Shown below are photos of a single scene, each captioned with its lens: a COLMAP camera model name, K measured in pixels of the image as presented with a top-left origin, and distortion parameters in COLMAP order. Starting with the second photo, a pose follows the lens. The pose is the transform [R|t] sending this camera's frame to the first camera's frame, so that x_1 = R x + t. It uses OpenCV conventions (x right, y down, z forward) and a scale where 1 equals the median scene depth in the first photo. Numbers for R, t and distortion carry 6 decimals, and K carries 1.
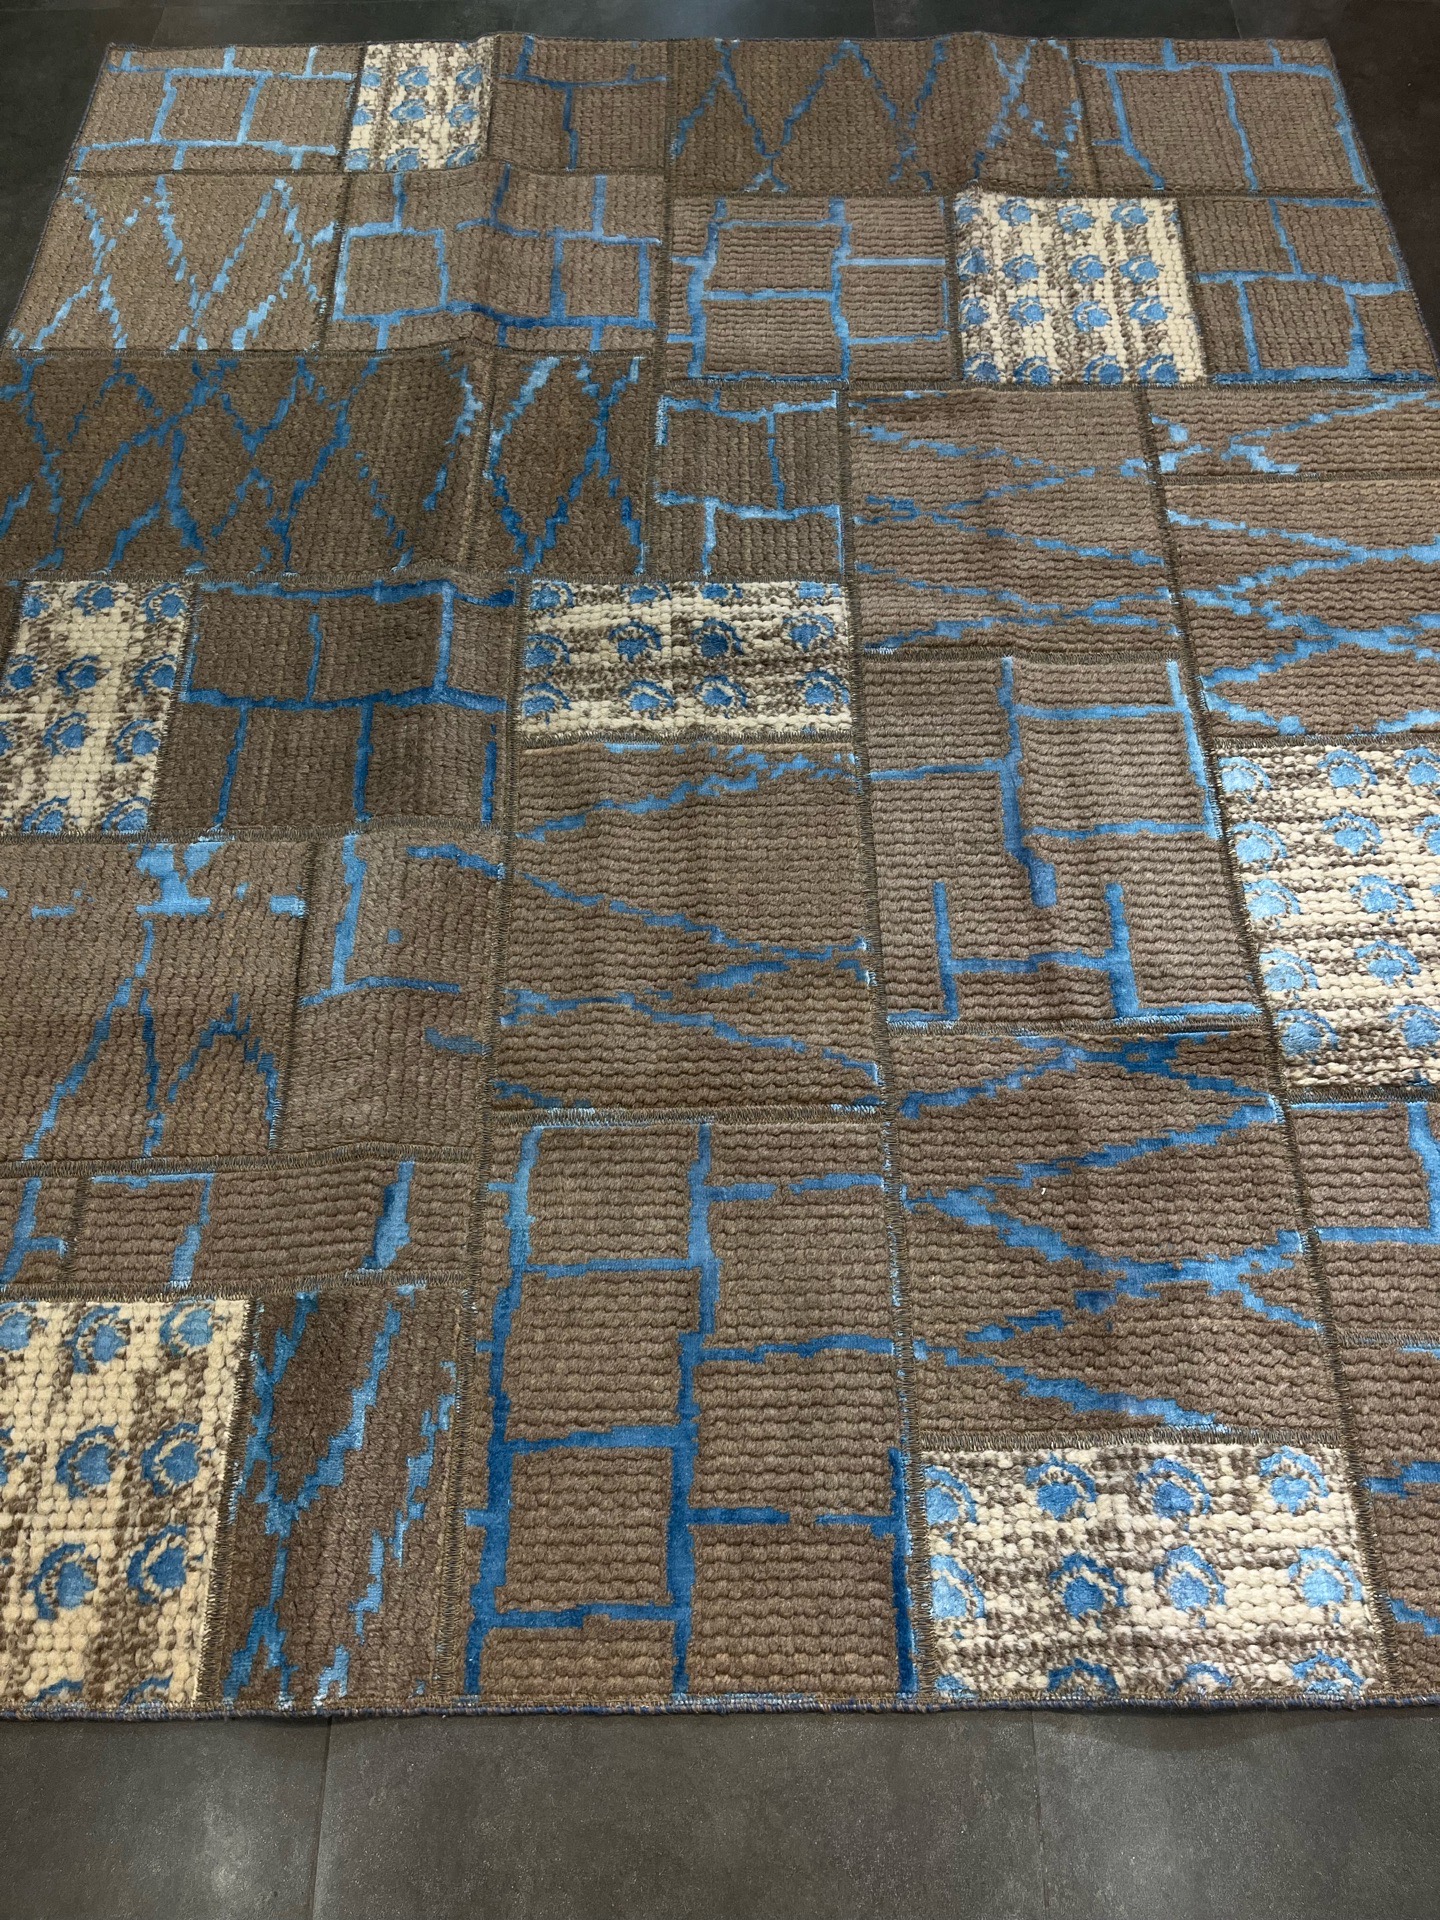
lens RADIAL K [[1477.8, 0, 718.4], [0, 1477.8, 961.4], [0, 0, 1]] dist [0.043736, -0.067004]
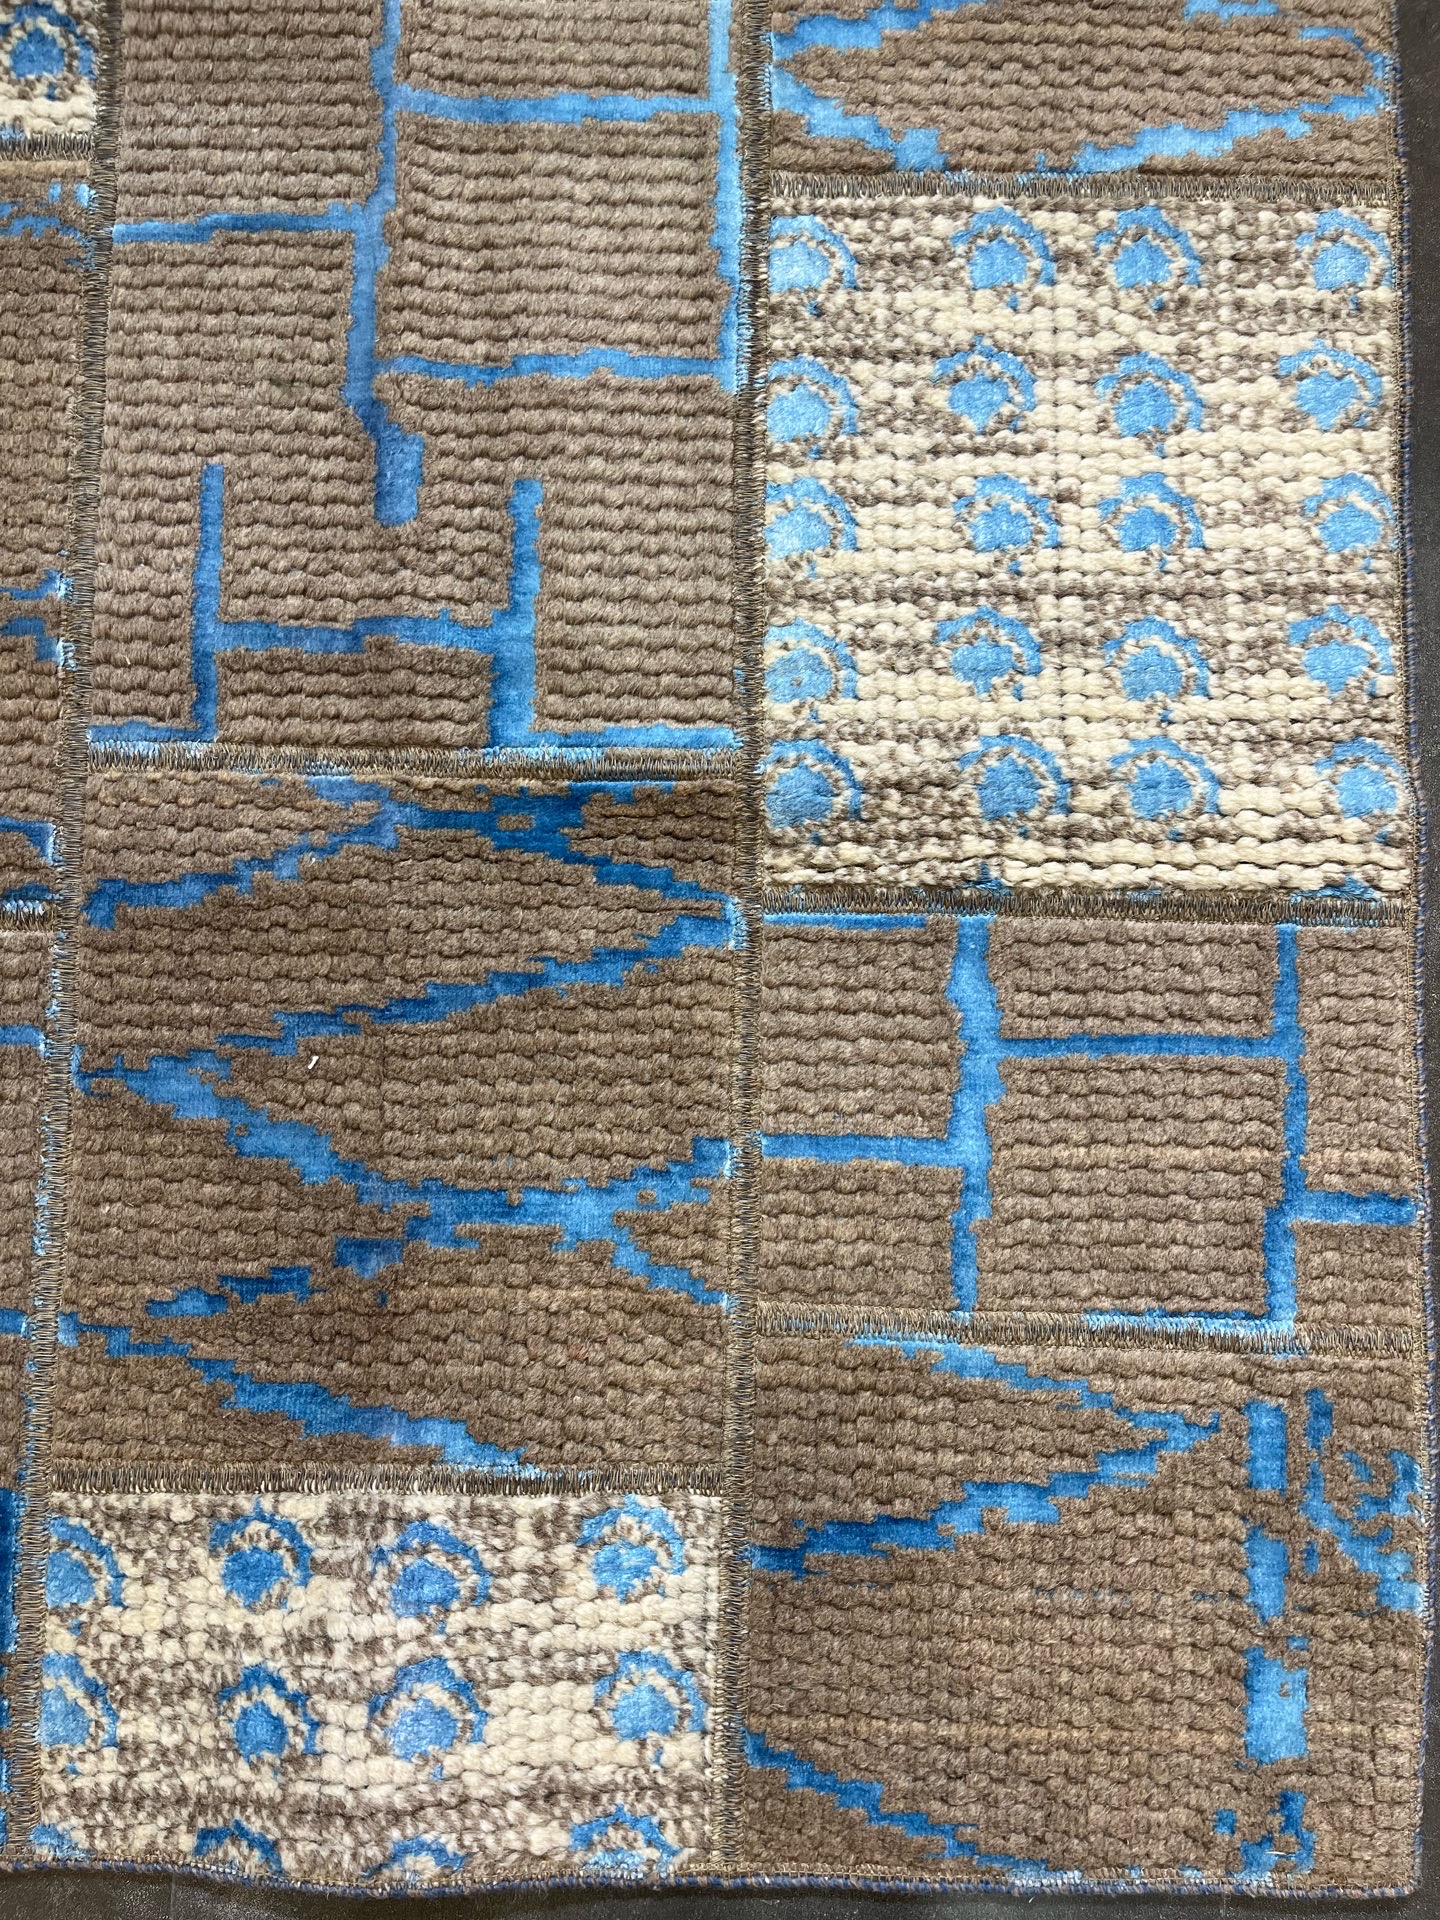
lens RADIAL K [[1477.8, 0, 726.7], [0, 1477.8, 959.6], [0, 0, 1]] dist [0.043736, -0.067004]
pose [[0.999579, 0.024858, 0.014994, 0.350120], [-0.028774, 0.916805, 0.398297, -0.114824], [-0.003846, -0.398560, 0.917134, 0.442908]]
